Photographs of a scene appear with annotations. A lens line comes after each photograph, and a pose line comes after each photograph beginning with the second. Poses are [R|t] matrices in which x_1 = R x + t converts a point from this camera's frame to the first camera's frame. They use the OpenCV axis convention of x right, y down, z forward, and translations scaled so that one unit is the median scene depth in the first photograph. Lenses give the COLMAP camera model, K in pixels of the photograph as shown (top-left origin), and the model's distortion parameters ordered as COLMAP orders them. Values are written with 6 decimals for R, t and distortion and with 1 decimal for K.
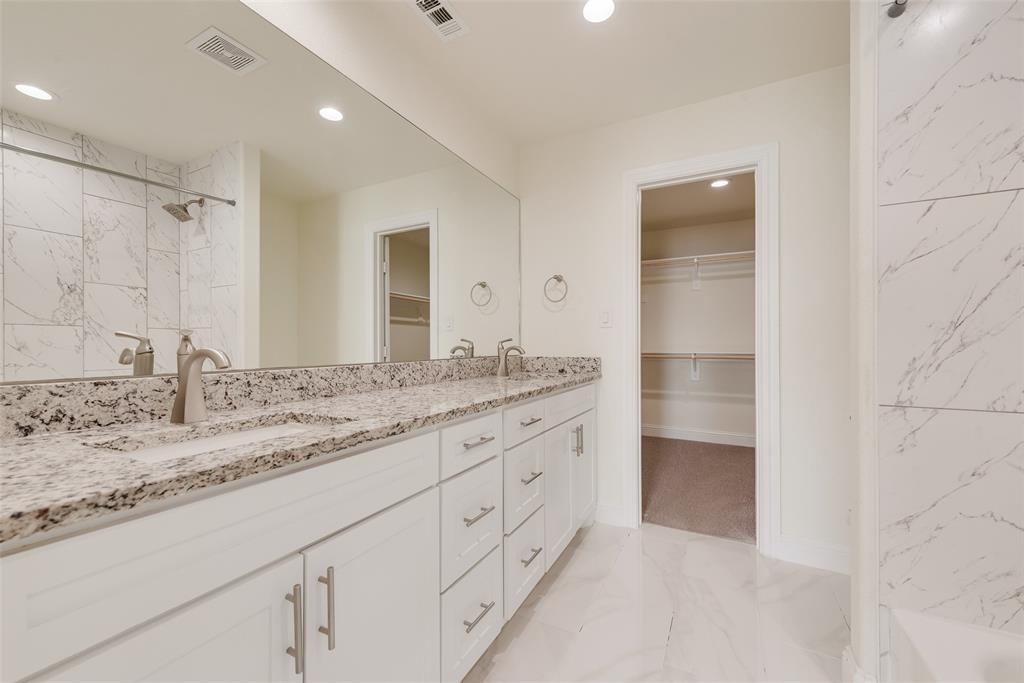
lens RADIAL K [[396.5, 0, 514.8], [0, 396.5, 339.8], [0, 0, 1]] dist [0.001742, -0.000705]
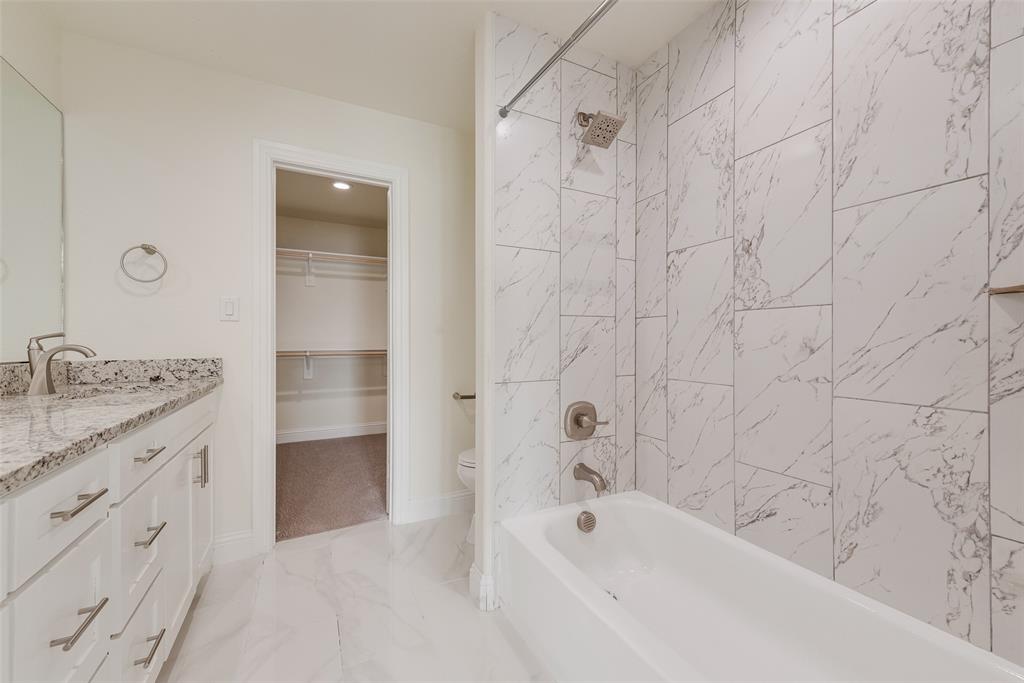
lens RADIAL K [[396.5, 0, 515.2], [0, 396.5, 336.9], [0, 0, 1]] dist [0.001742, -0.000705]
pose [[0.577011, 0.006604, 0.816709, -0.102300], [-0.006908, 0.999971, -0.003205, 0.000289], [-0.816707, -0.003793, 0.577040, 0.053952]]
